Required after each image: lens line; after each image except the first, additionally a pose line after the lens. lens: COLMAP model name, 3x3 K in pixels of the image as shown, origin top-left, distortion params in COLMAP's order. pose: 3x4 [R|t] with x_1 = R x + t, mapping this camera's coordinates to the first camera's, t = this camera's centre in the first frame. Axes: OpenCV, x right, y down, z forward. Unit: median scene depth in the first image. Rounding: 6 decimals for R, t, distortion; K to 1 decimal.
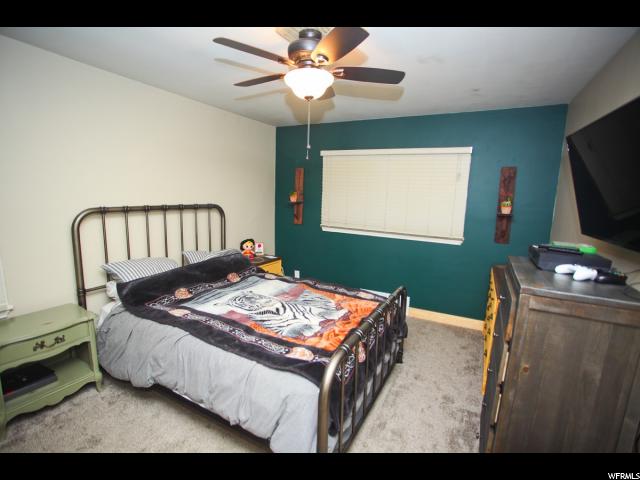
lens RADIAL K [[310.3, 0, 316.7], [0, 310.3, 243.3], [0, 0, 1]] dist [-0.075214, 0.034168]
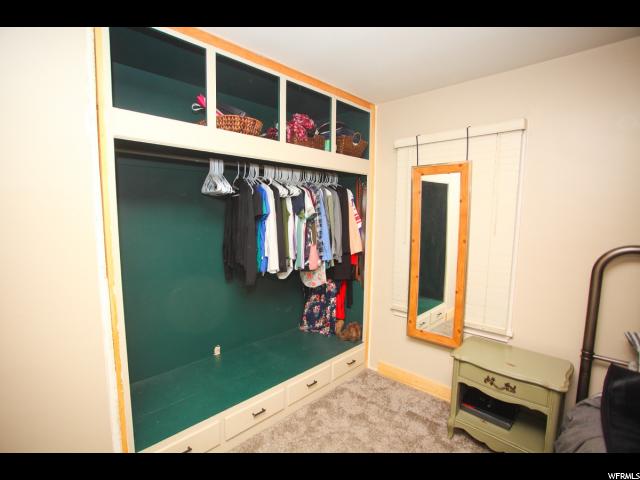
lens RADIAL K [[310.3, 0, 316.7], [0, 310.3, 243.3], [0, 0, 1]] dist [-0.075214, 0.034168]
pose [[-0.267415, 0.068101, -0.961172, 0.095865], [-0.174538, 0.977576, 0.117823, -0.083868], [0.947642, 0.199268, -0.249532, 0.498729]]
